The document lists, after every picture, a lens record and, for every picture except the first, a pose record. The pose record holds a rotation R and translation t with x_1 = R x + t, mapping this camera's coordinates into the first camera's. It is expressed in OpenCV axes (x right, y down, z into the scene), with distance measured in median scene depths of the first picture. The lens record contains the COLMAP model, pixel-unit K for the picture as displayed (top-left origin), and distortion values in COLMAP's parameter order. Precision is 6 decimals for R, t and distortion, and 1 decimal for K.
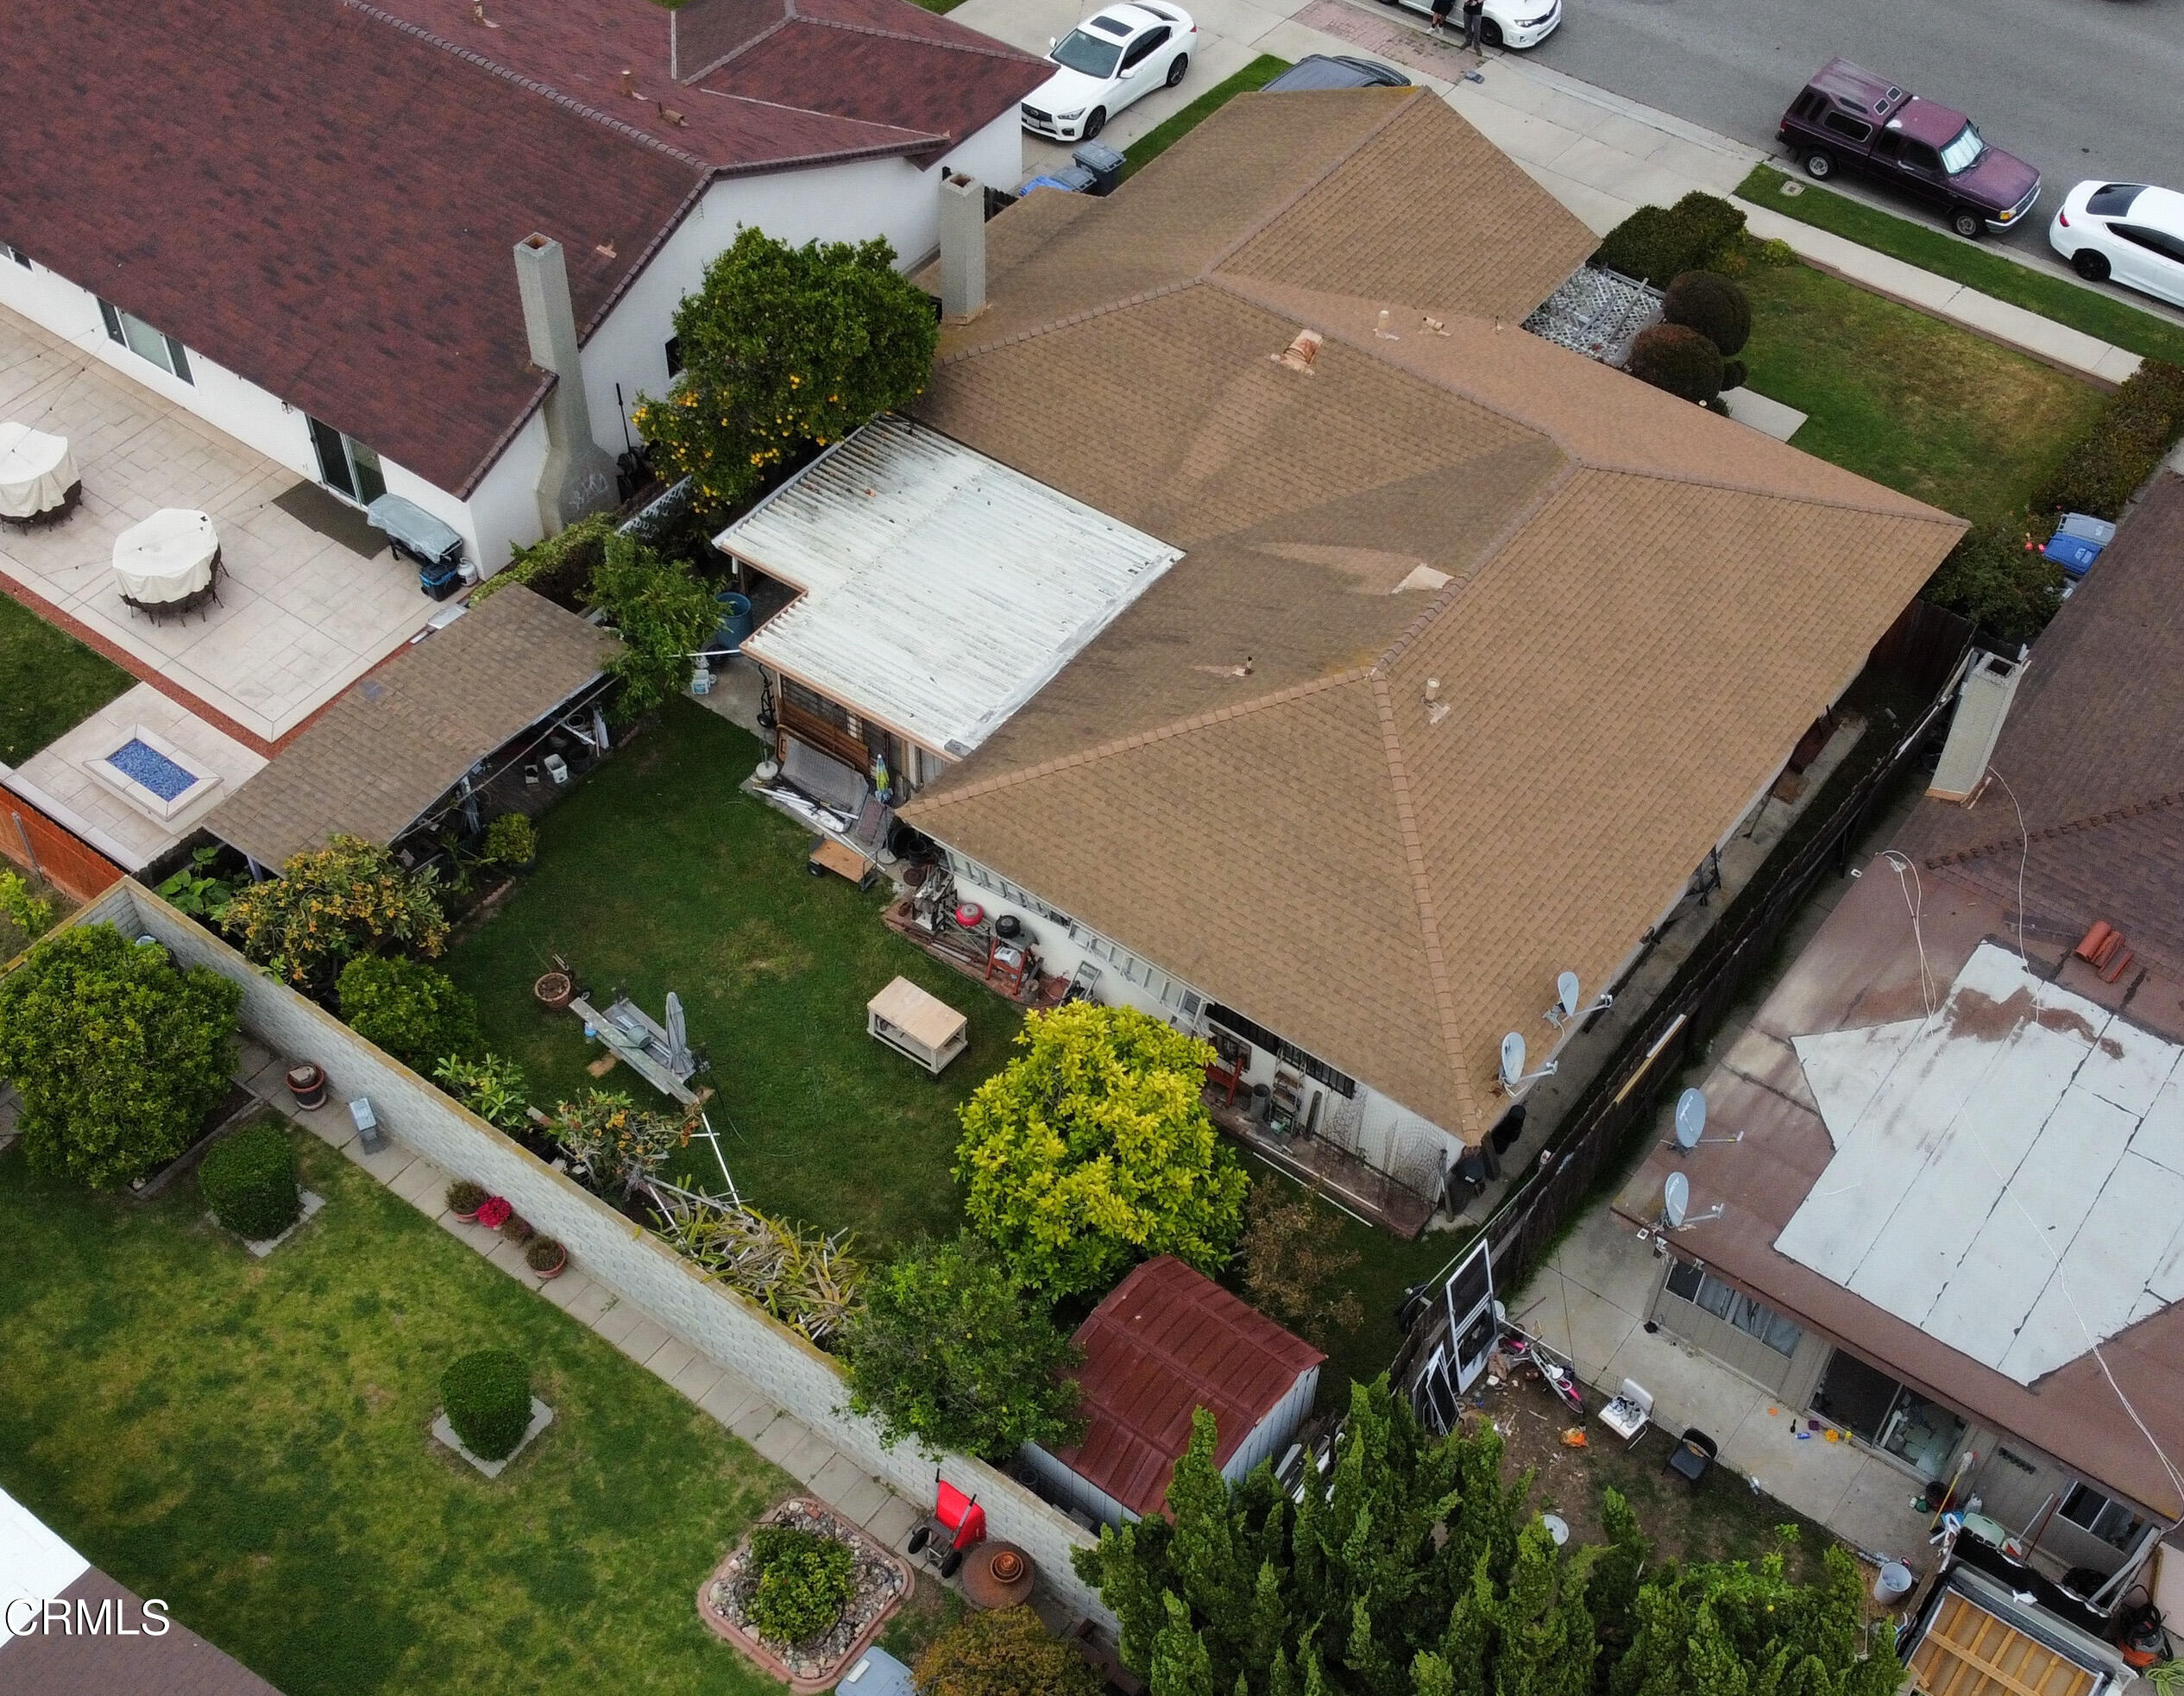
lens RADIAL K [[2834.9, 0, 1092.0], [0, 2834.9, 848.0], [0, 0, 1]] dist [-0.000748, 0.055208]
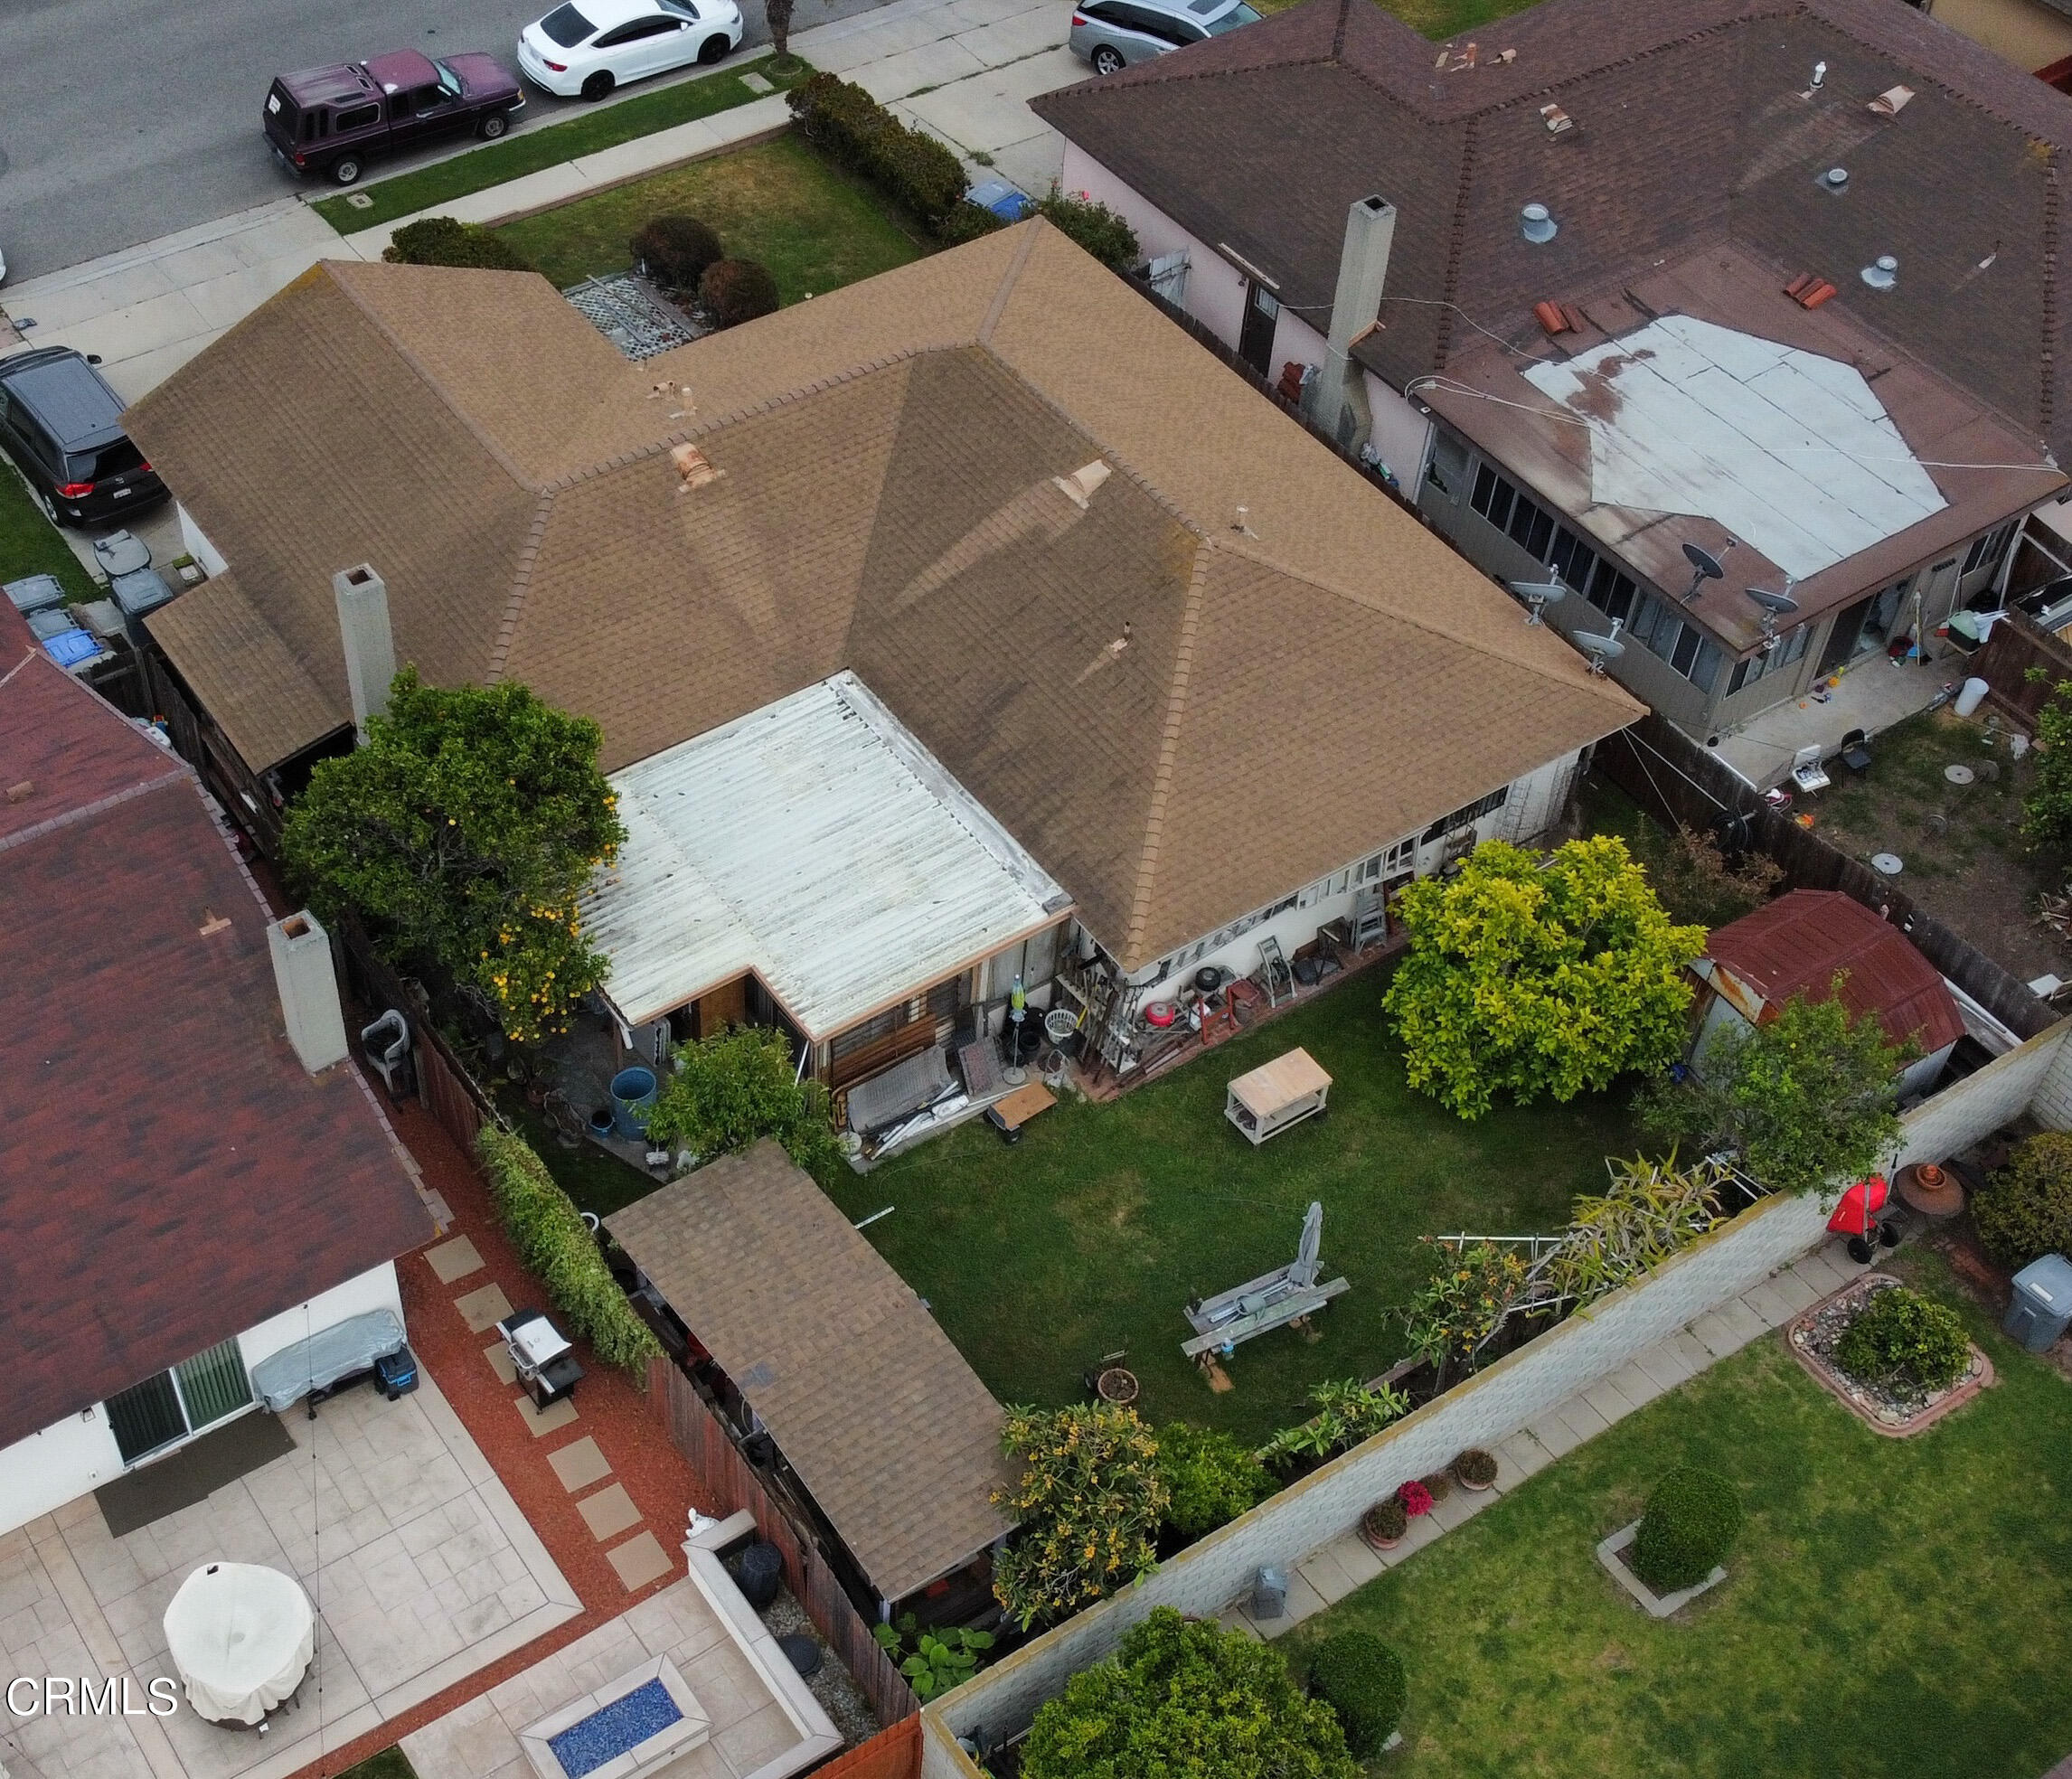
lens RADIAL K [[2834.3, 0, 1036.0], [0, 2834.3, 889.5], [0, 0, 1]] dist [0.007546, 0.053459]
pose [[0.324946, -0.696461, 0.639806, -0.614407], [0.677315, 0.643534, 0.356523, -0.358357], [-0.660041, 0.317499, 0.680838, 0.345122]]
